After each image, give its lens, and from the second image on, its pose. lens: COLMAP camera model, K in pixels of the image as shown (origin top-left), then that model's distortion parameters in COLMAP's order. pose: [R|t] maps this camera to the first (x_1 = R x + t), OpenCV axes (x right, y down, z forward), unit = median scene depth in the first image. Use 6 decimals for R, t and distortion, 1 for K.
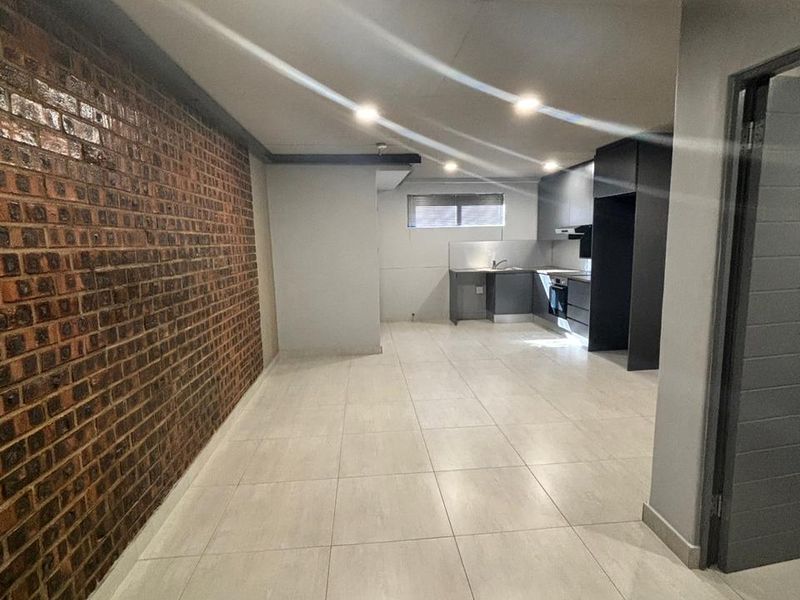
lens RADIAL K [[422.7, 0, 400.0], [0, 422.7, 300.0], [0, 0, 1]] dist [0.026337, -0.025864]
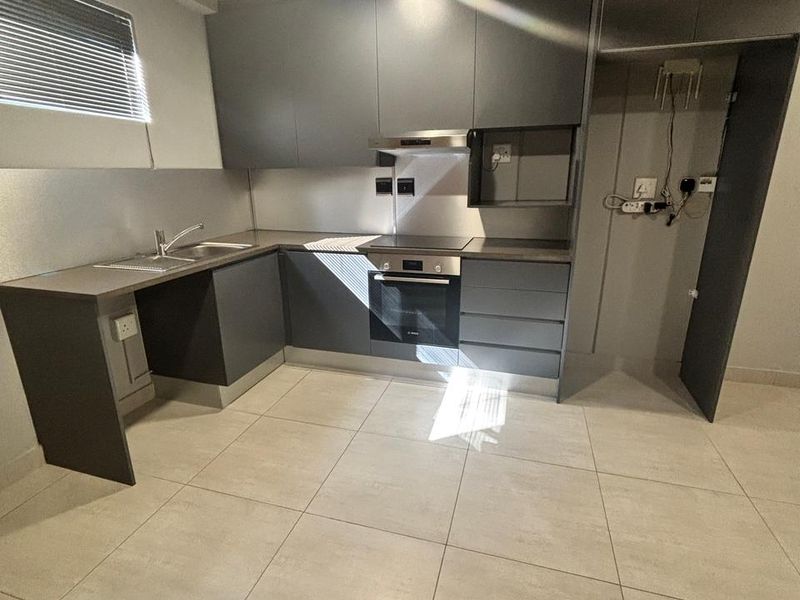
lens RADIAL K [[422.7, 0, 400.0], [0, 422.7, 300.0], [0, 0, 1]] dist [0.026337, -0.025864]
pose [[0.378665, -0.246103, 0.892214, -0.024225], [0.124845, 0.968771, 0.214234, -0.103029], [-0.917075, 0.030265, 0.397564, 0.830266]]
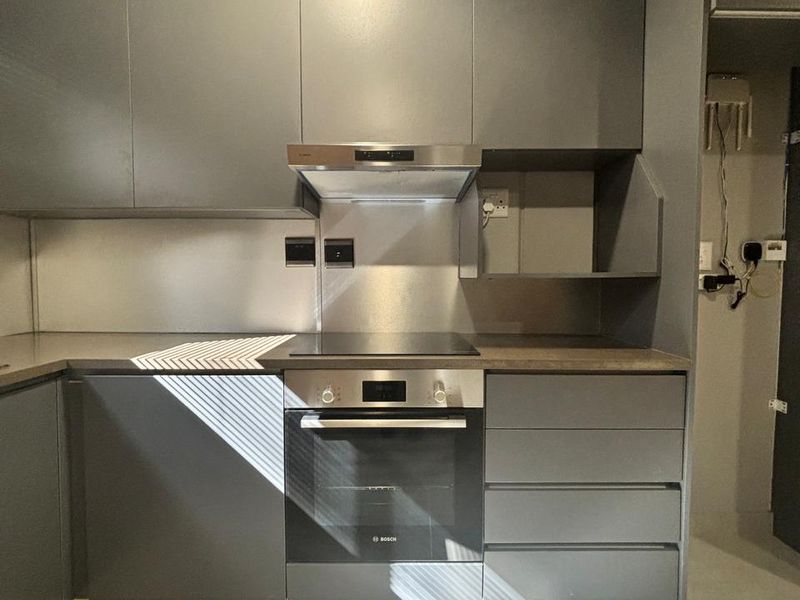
lens RADIAL K [[422.7, 0, 400.0], [0, 422.7, 300.0], [0, 0, 1]] dist [0.026337, -0.025864]
pose [[0.084568, -0.027000, 0.996052, 0.164781], [0.129378, 0.991468, 0.015891, -0.090596], [-0.987983, 0.127523, 0.087340, 0.954536]]
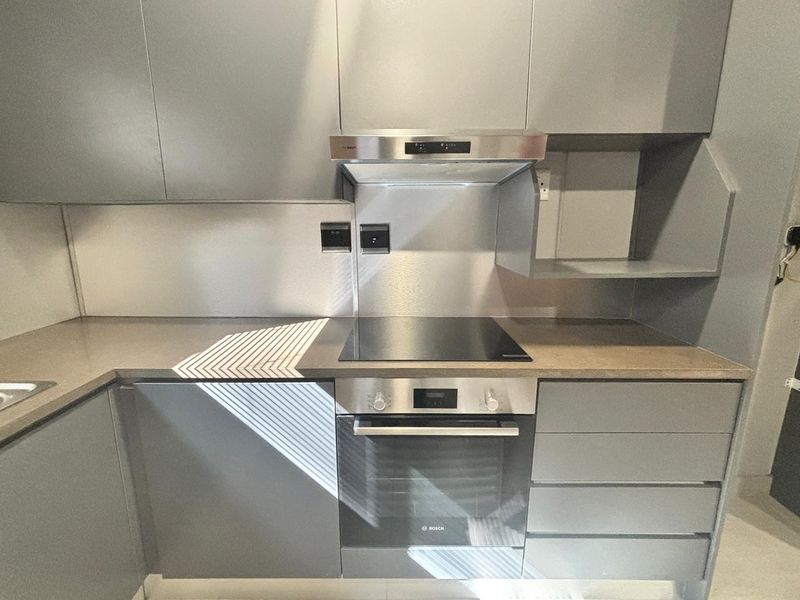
lens RADIAL K [[369.2, 0, 398.8], [0, 369.2, 301.6], [0, 0, 1]] dist [0.001977, 0.000573]
pose [[0.094253, -0.179894, 0.979160, 0.199653], [0.130385, 0.977298, 0.167001, -0.121651], [-0.986973, 0.111927, 0.115568, 0.977061]]
